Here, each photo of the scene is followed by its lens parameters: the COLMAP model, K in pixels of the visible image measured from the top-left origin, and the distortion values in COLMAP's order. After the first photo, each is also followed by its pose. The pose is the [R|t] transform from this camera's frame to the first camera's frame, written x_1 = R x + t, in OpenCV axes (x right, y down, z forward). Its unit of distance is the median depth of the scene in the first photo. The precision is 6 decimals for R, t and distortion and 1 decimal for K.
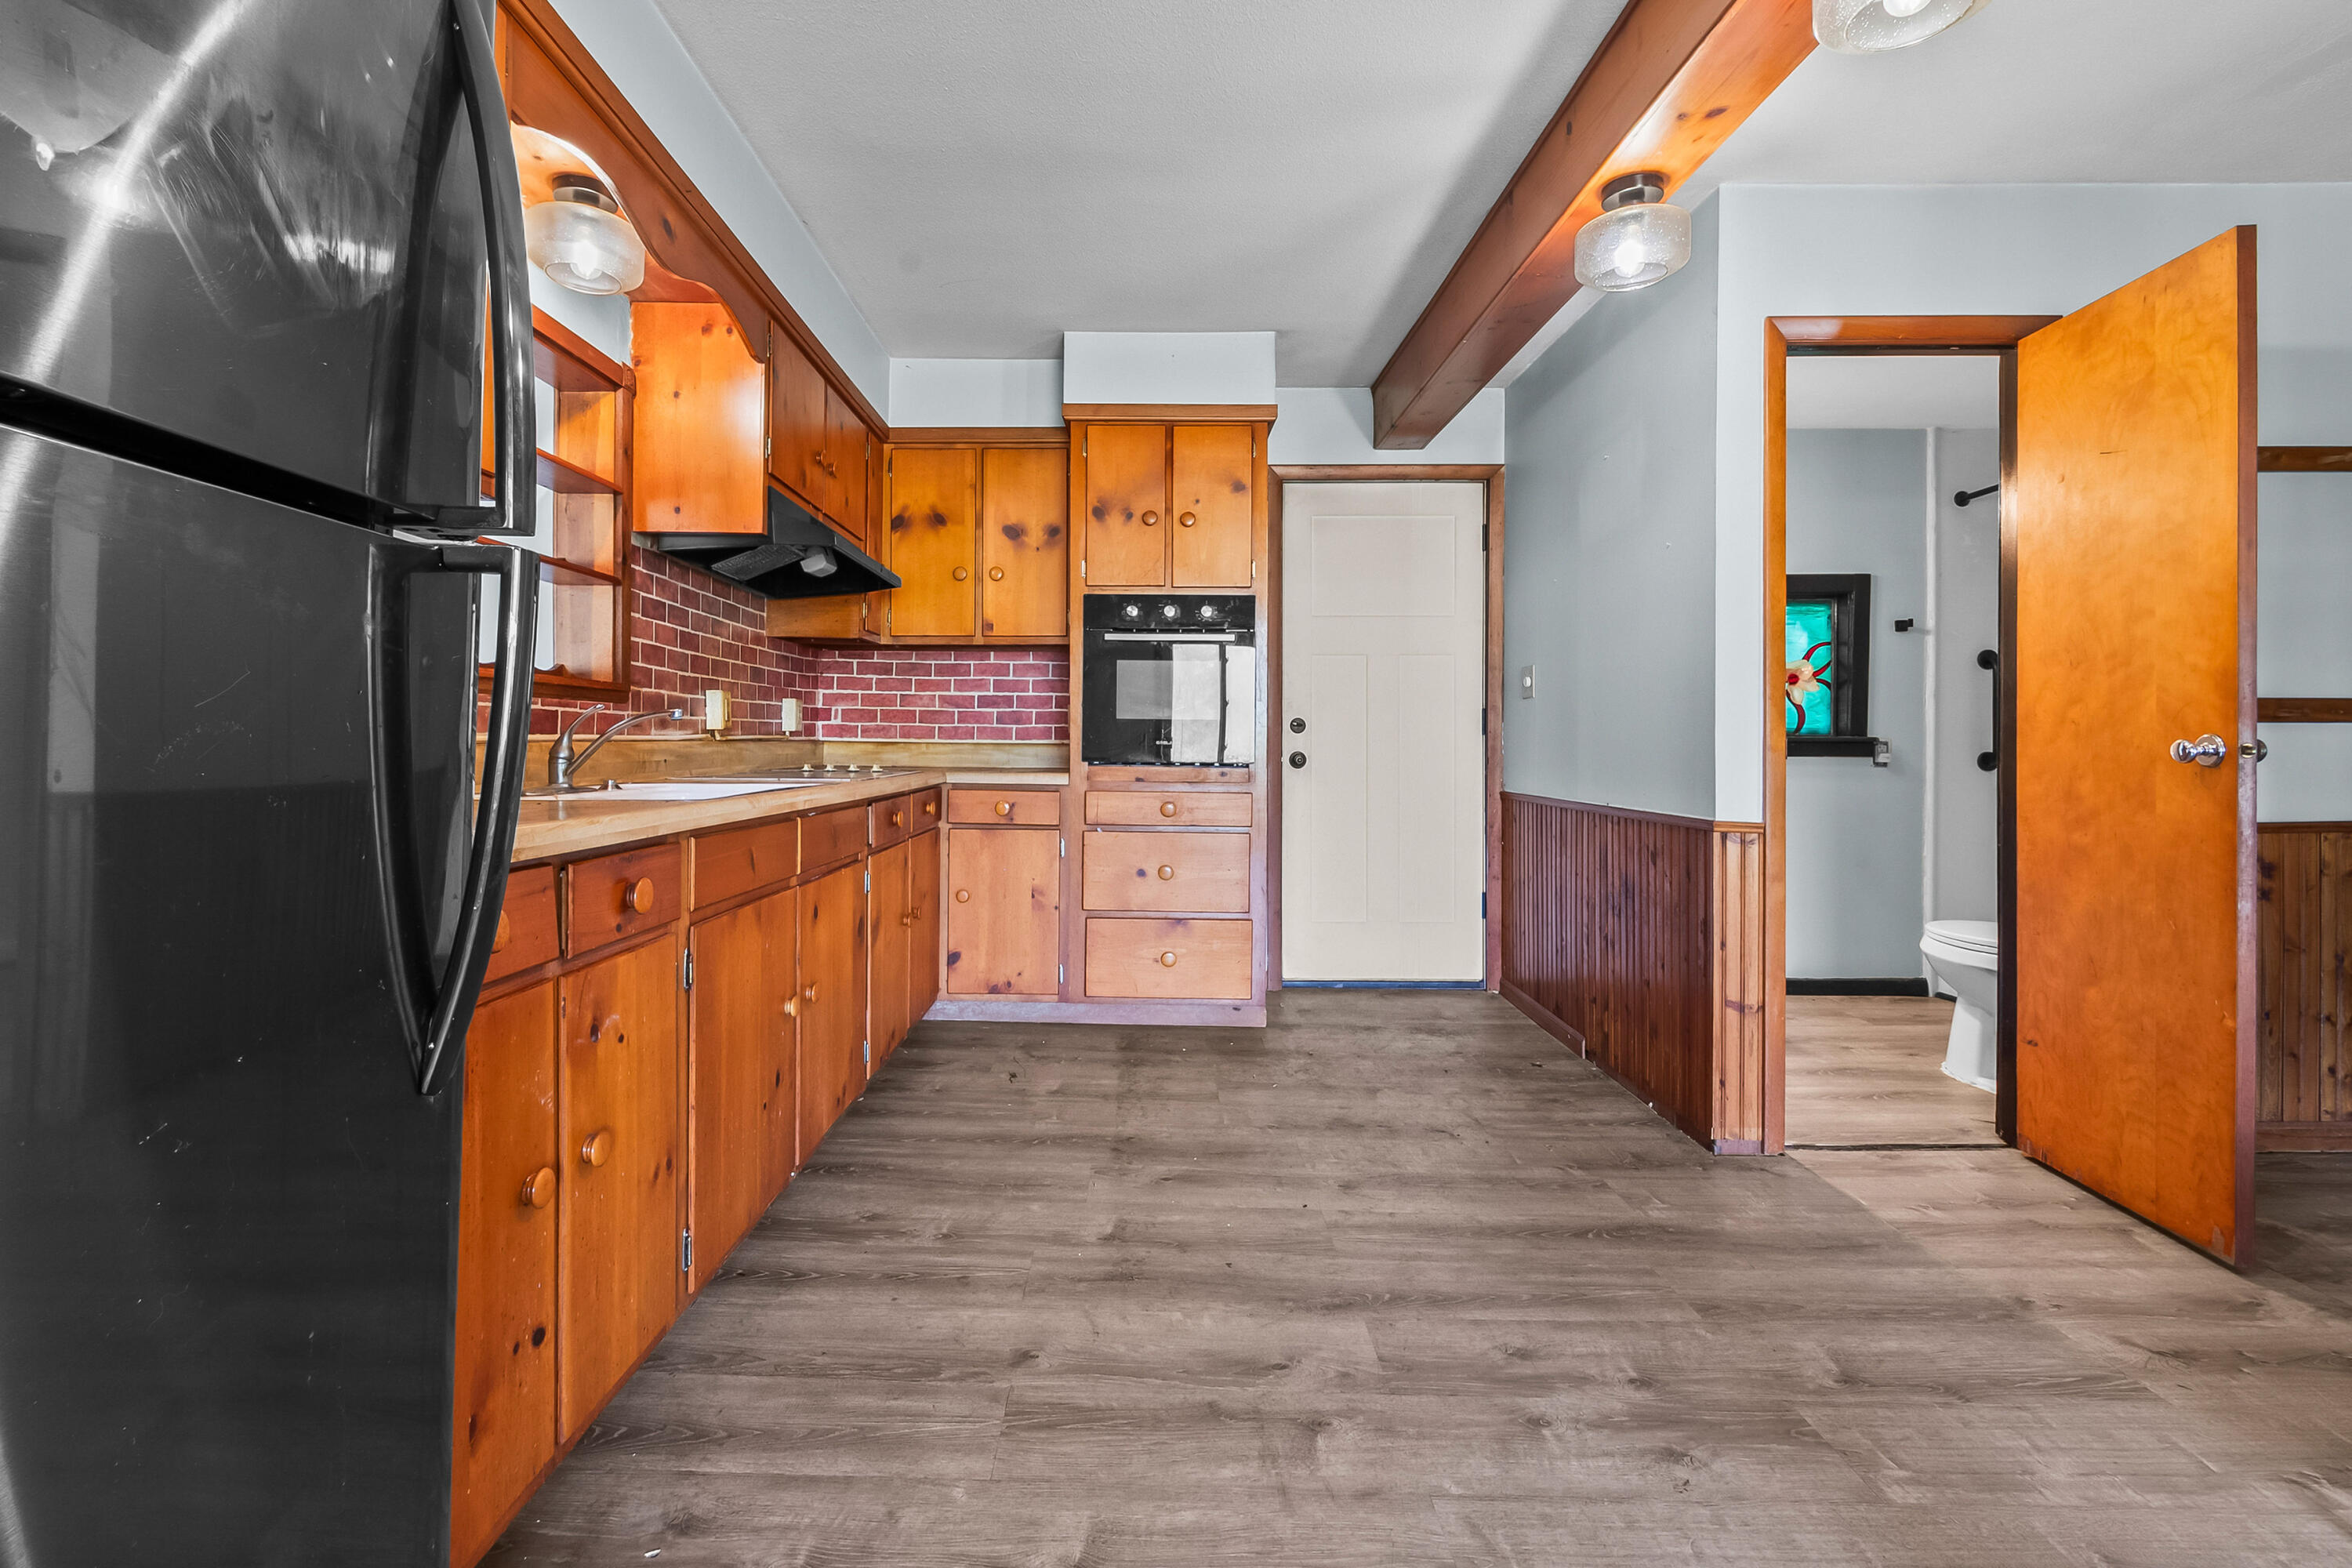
lens RADIAL K [[1073.6, 0, 1150.2], [0, 1073.6, 737.5], [0, 0, 1]] dist [0.001675, -0.002715]
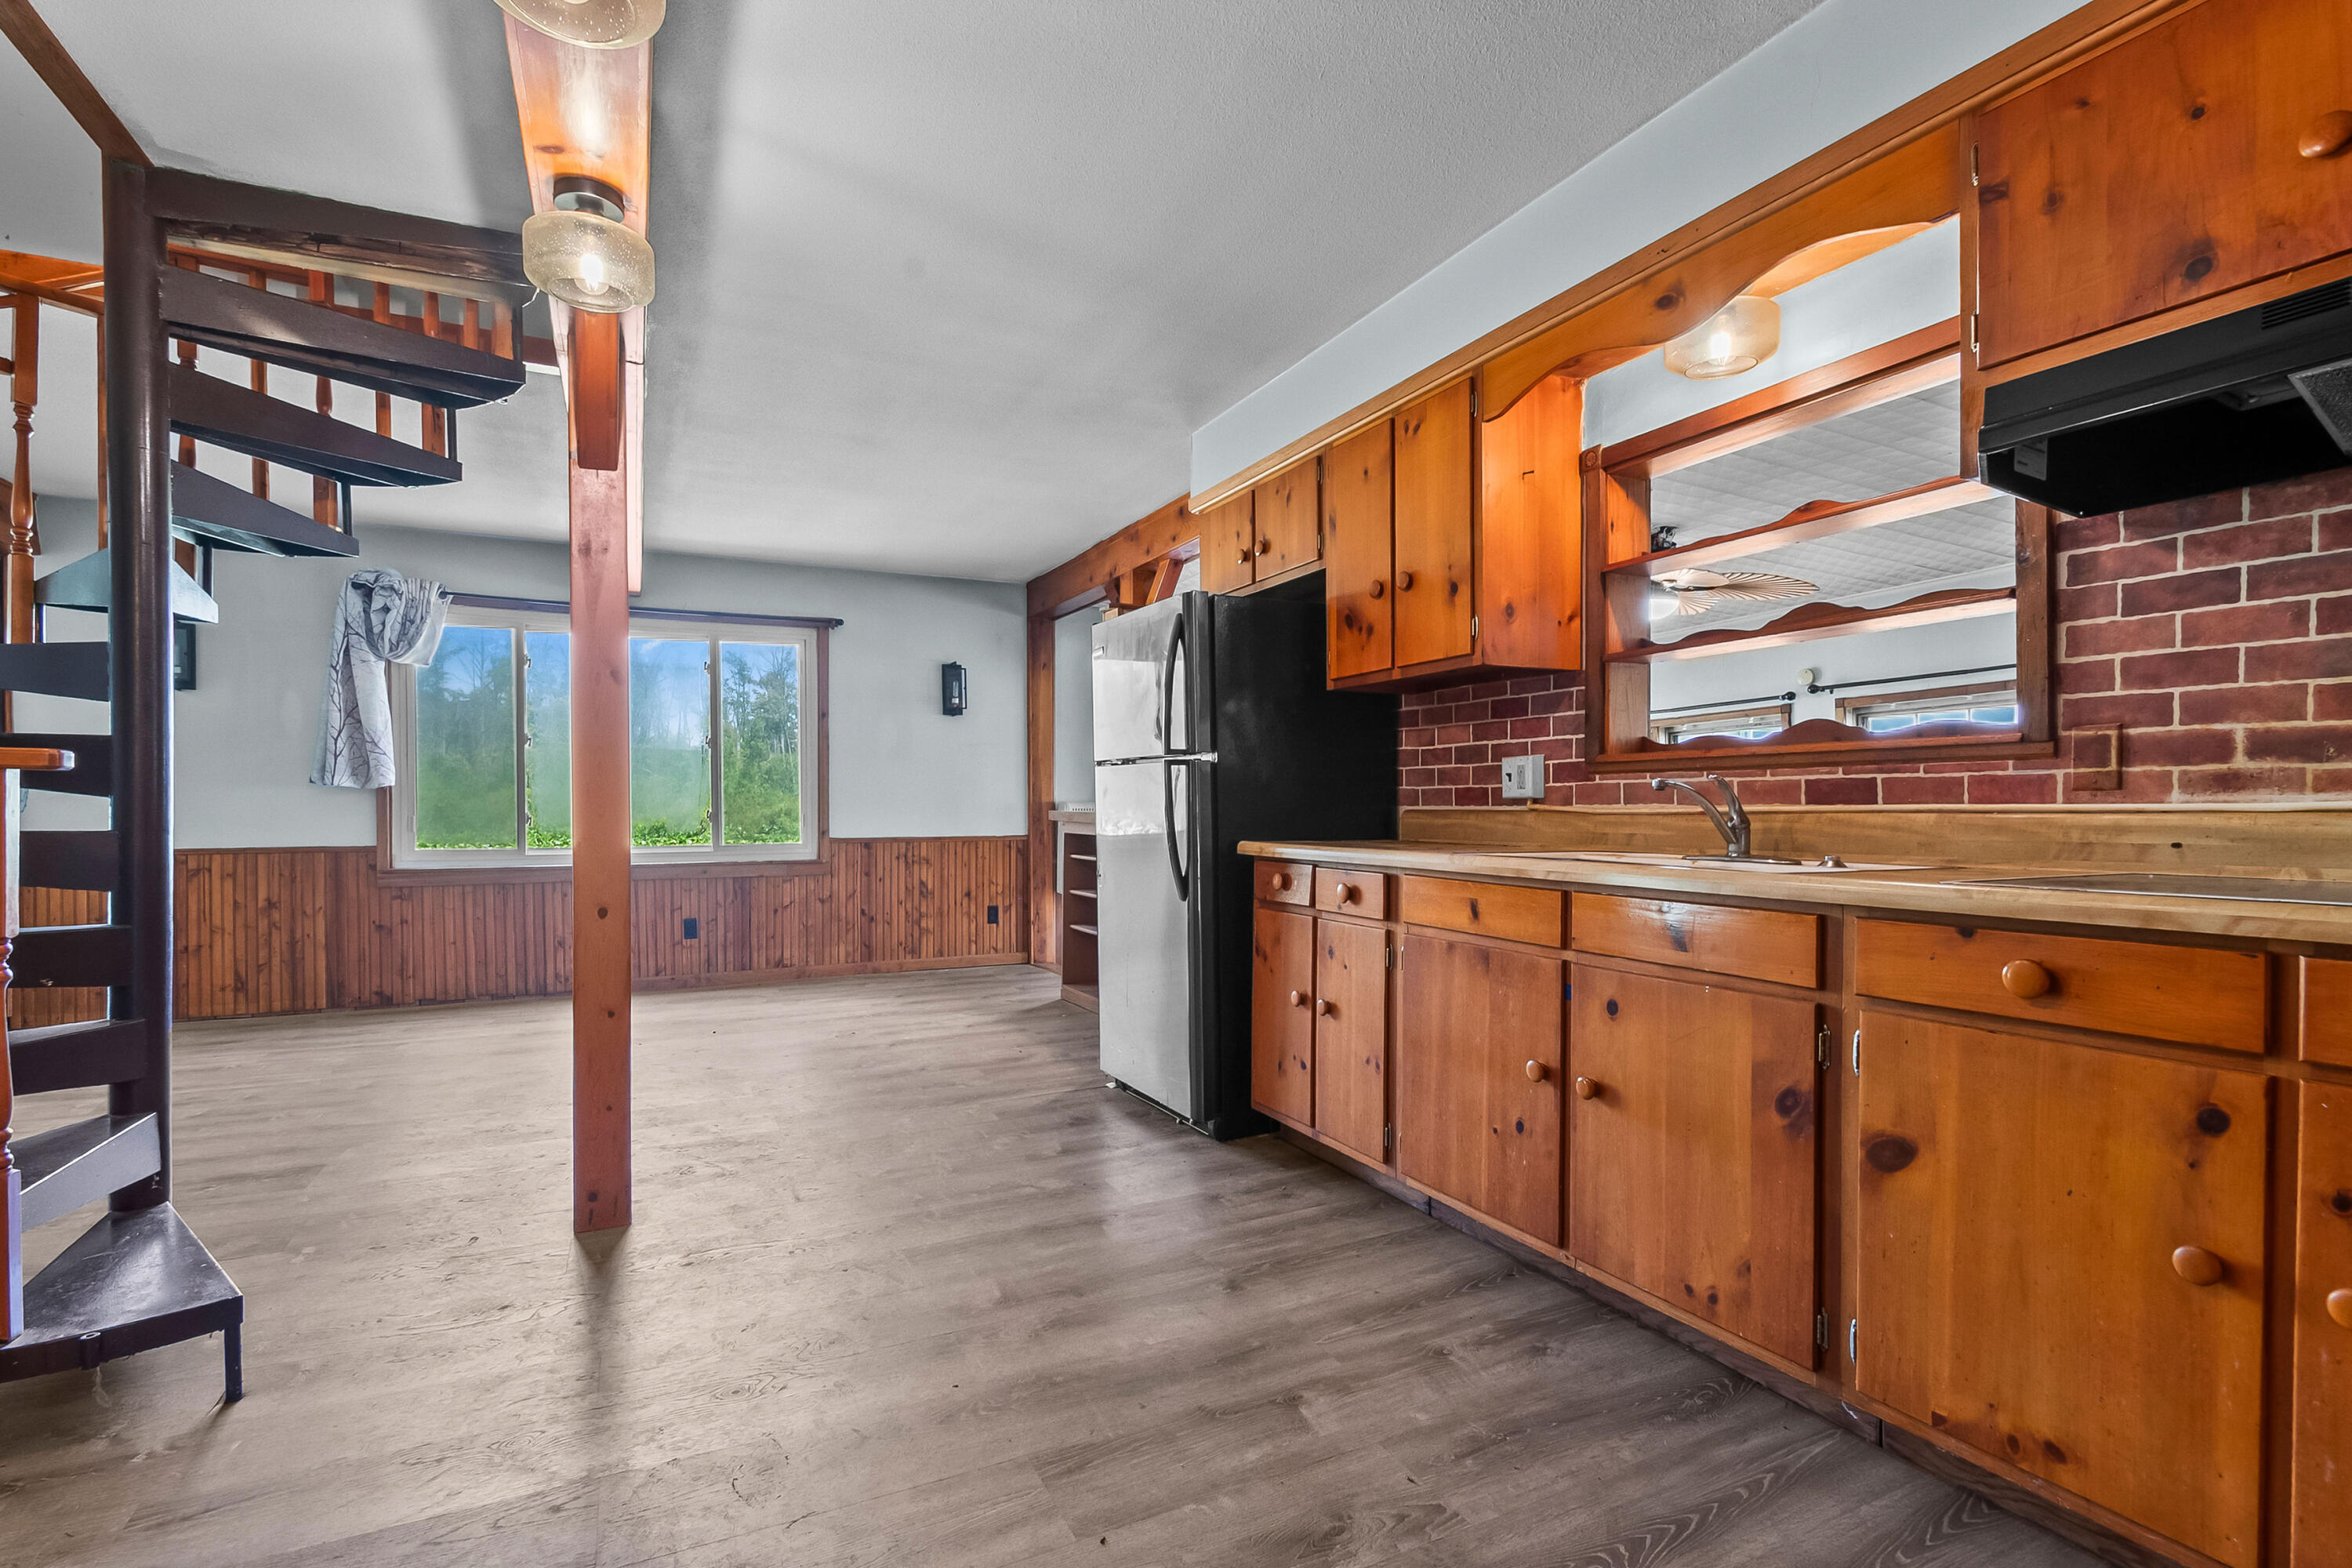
lens RADIAL K [[1073.6, 0, 1123.5], [0, 1073.6, 821.1], [0, 0, 1]] dist [0.001675, -0.002715]
pose [[-0.915639, -0.001489, -0.401998, 0.325466], [-0.003533, 0.999984, 0.004343, 0.008086], [0.401985, 0.005397, -0.915630, 1.328221]]
